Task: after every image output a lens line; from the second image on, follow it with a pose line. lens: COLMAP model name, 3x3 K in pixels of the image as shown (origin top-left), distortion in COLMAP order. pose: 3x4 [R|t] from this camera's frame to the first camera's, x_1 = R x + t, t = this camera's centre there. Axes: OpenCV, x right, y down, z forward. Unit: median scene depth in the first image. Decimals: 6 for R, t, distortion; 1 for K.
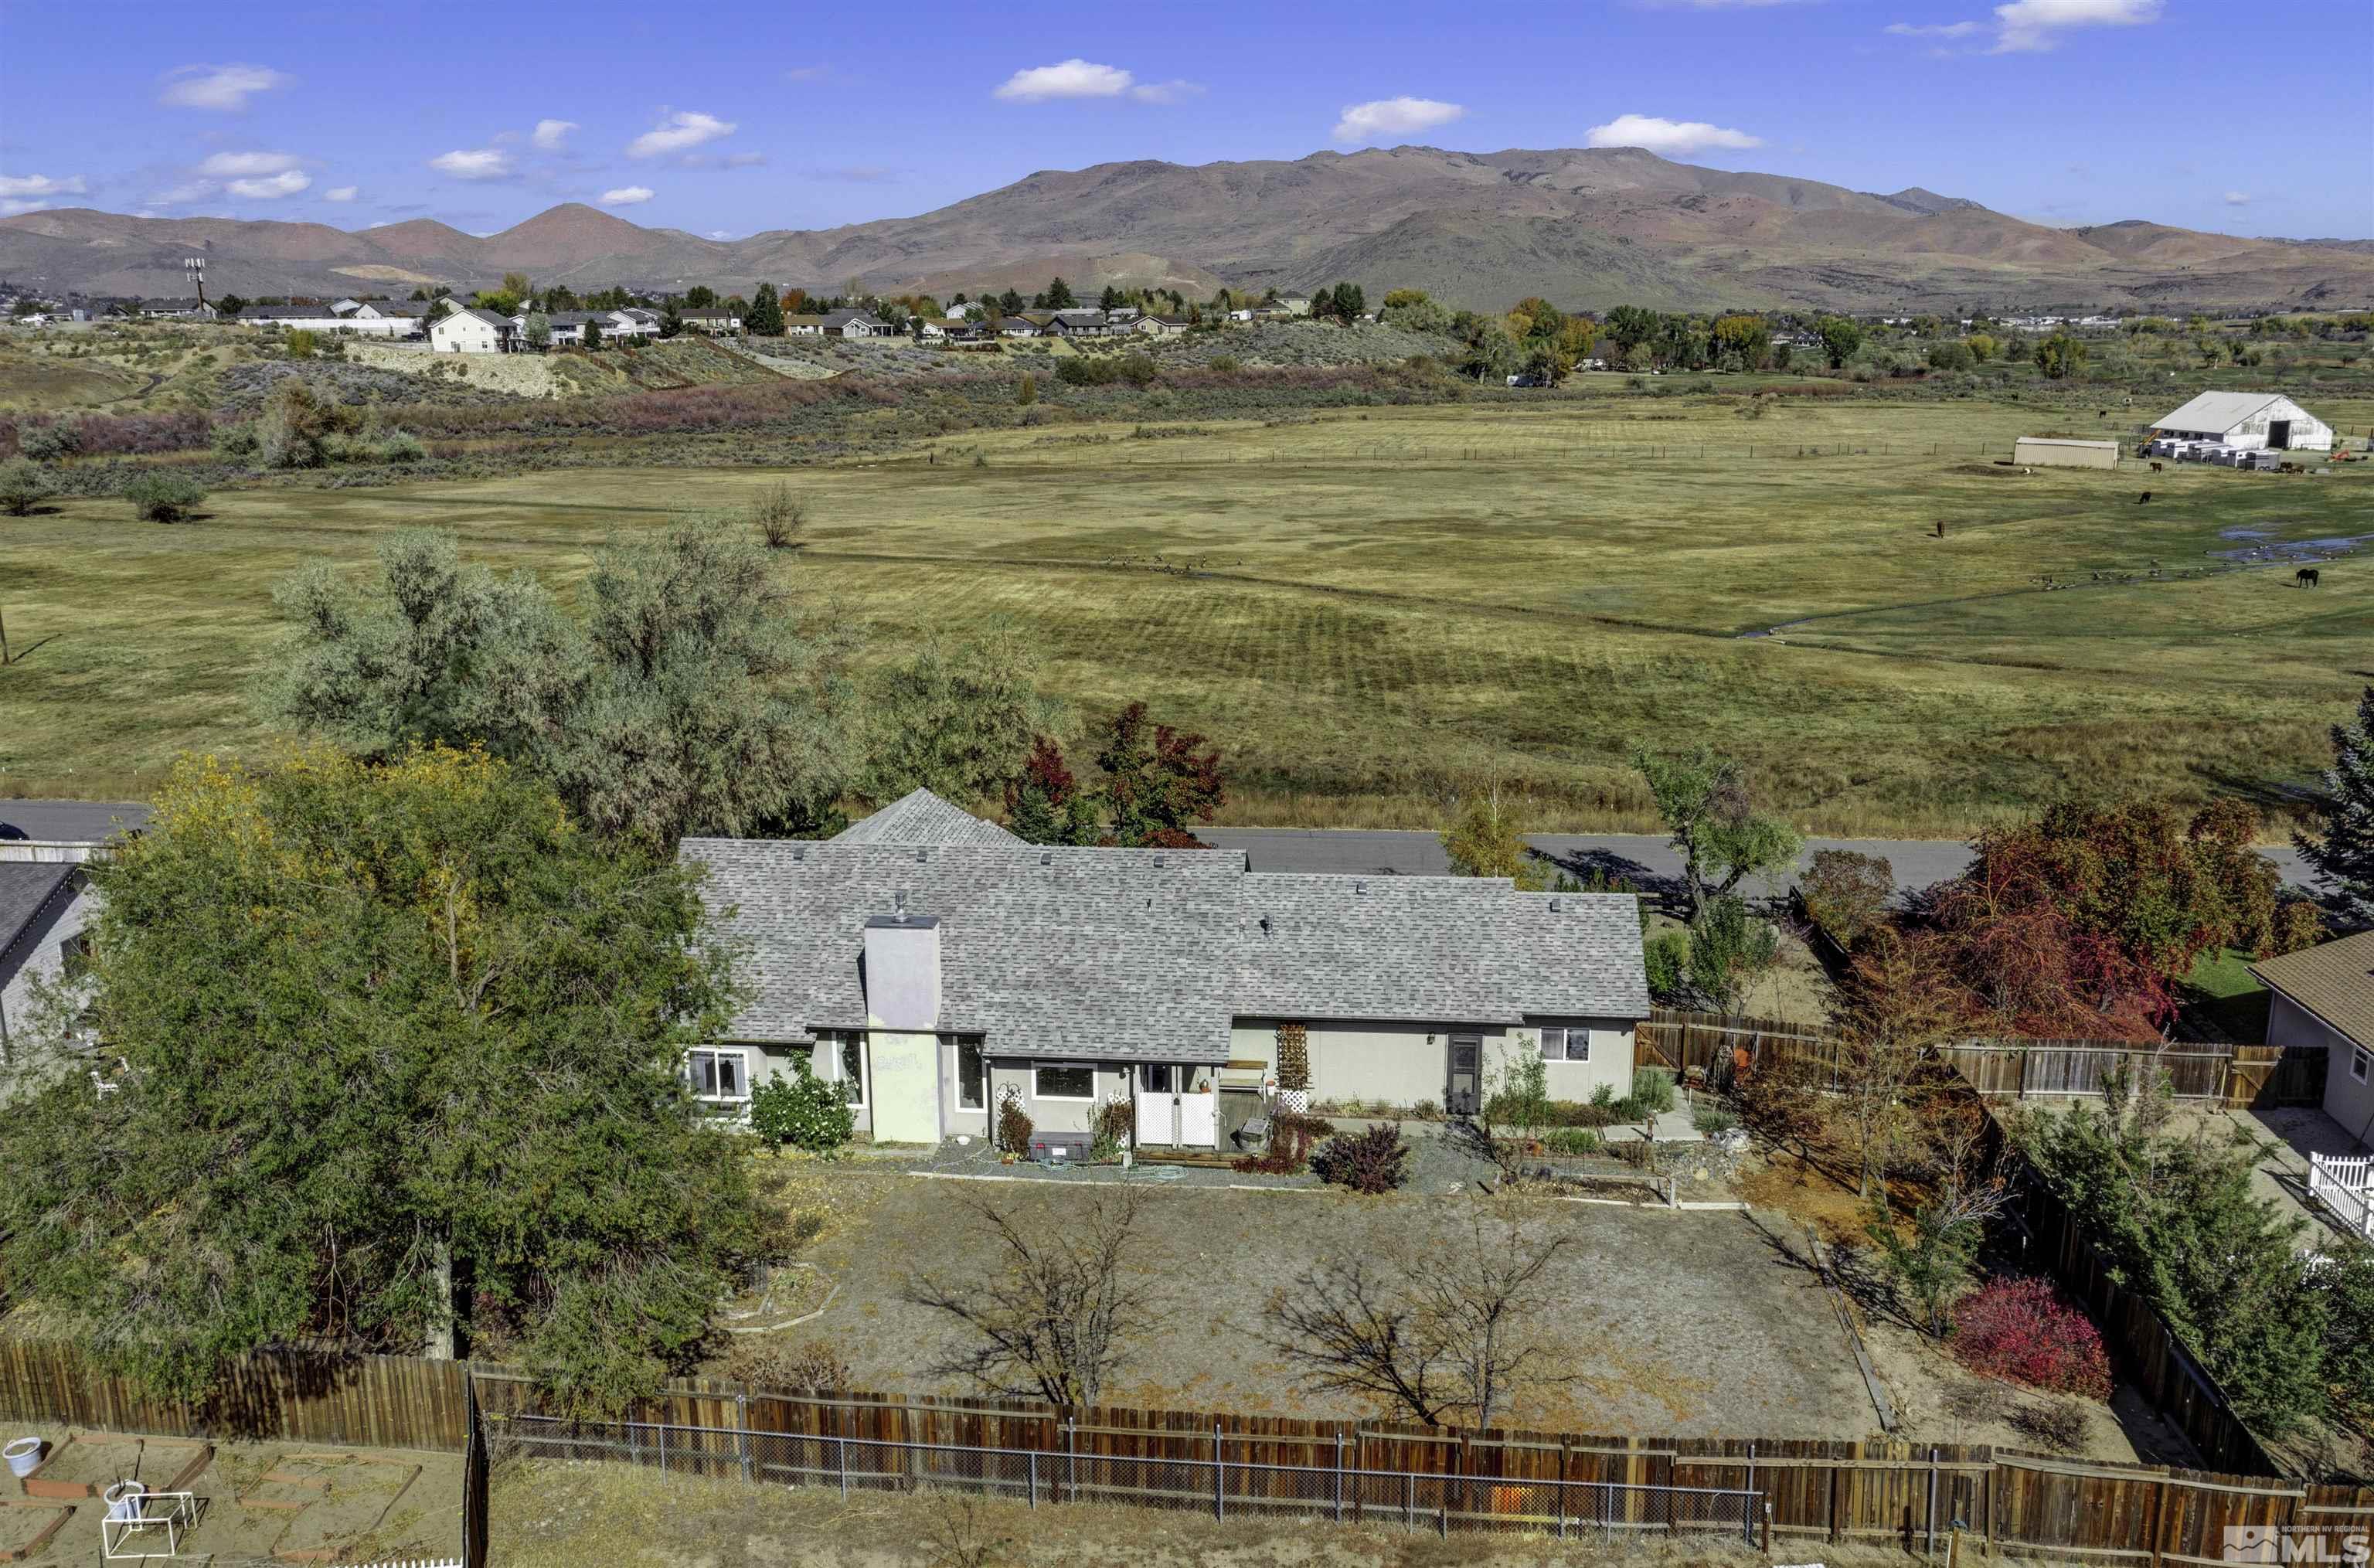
lens RADIAL K [[1850.5, 0, 1202.6], [0, 1850.5, 763.8], [0, 0, 1]] dist [-0.021520, 0.017639]
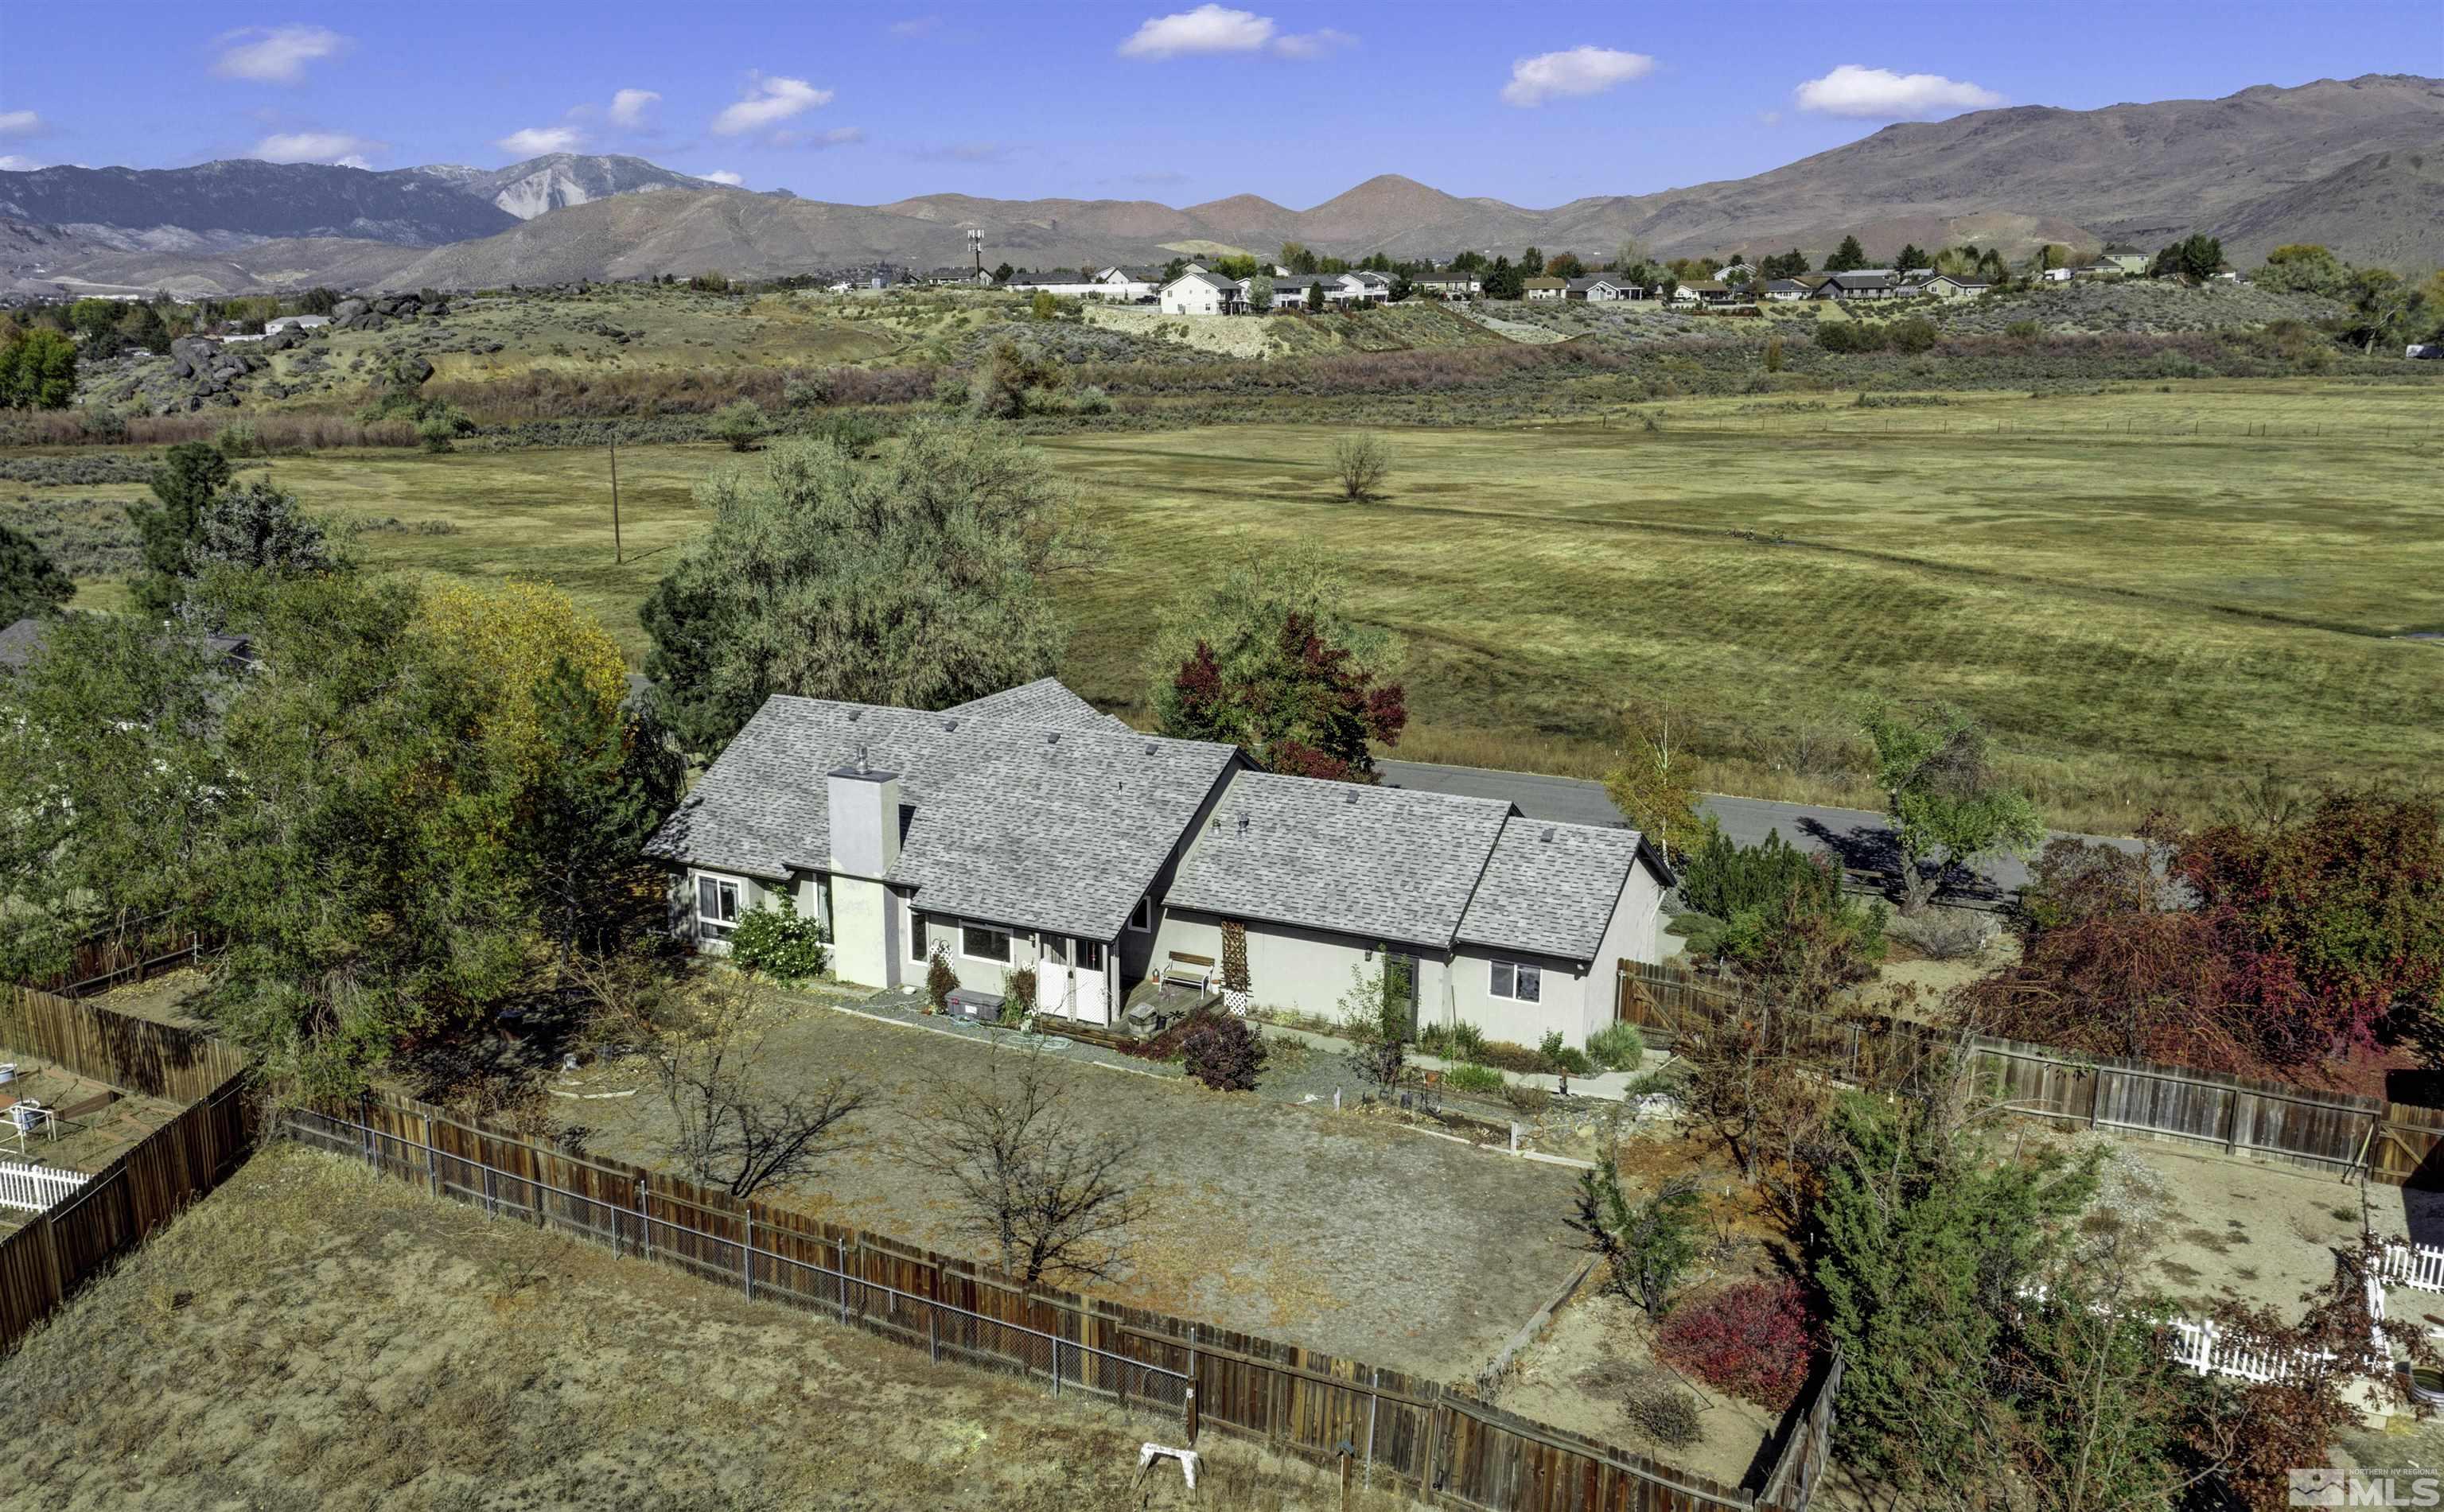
lens RADIAL K [[1950.2, 0, 1210.5], [0, 1950.2, 767.1], [0, 0, 1]] dist [-0.011779, -0.001424]
pose [[0.913291, 0.085702, -0.398189, 0.418146], [-0.084634, 0.996205, 0.020297, 0.037646], [0.398418, 0.015163, 0.917079, 0.049208]]
